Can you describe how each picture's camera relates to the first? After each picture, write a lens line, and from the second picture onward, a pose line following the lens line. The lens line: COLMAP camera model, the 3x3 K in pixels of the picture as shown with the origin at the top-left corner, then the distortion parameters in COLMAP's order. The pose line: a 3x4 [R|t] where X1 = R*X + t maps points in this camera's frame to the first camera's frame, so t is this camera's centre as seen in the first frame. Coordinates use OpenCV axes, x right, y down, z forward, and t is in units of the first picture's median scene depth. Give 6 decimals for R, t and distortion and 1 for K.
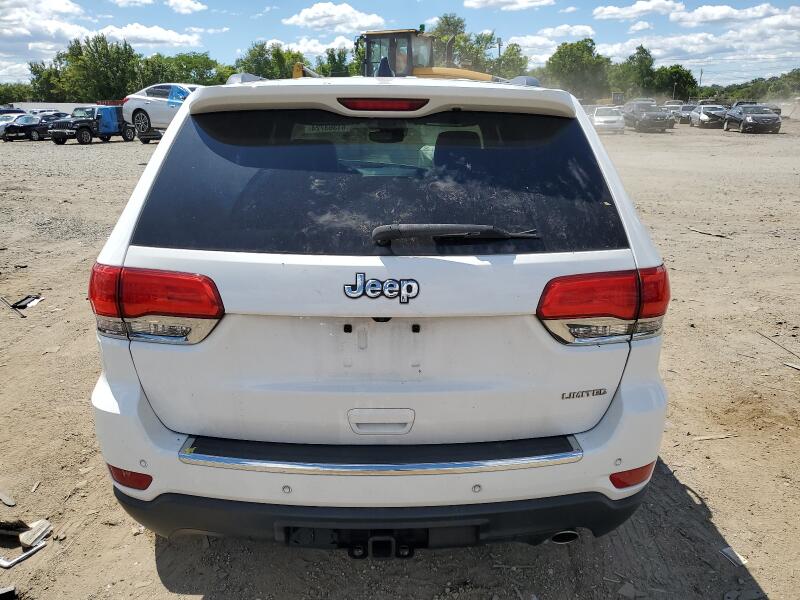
lens RADIAL K [[648.1, 0, 399.4], [0, 648.1, 295.9], [0, 0, 1]] dist [0.044954, -0.030579]
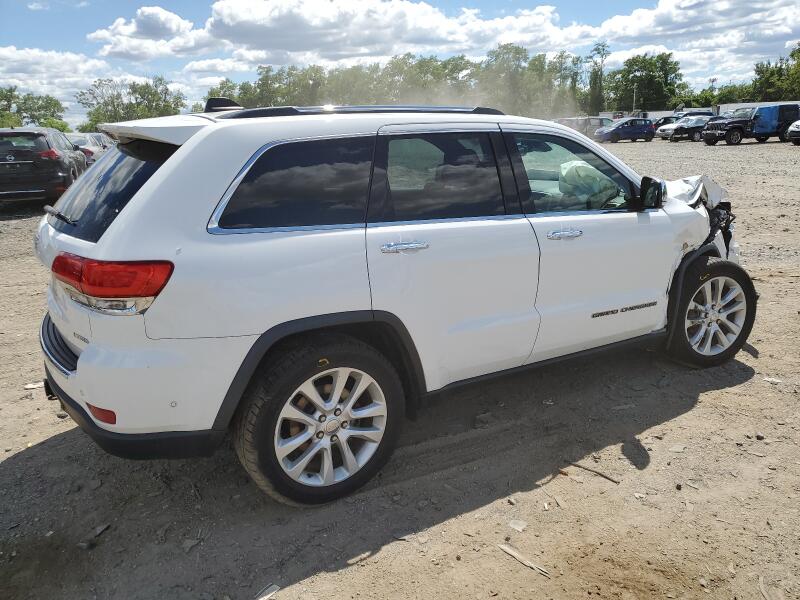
lens RADIAL K [[648.1, 0, 400.1], [0, 648.1, 300.0], [0, 0, 1]] dist [0.044954, -0.030579]
pose [[0.483169, 0.216874, -0.848242, 0.168846], [-0.208598, 0.969451, 0.129045, -0.024599], [0.850315, 0.114591, 0.513648, 0.077758]]
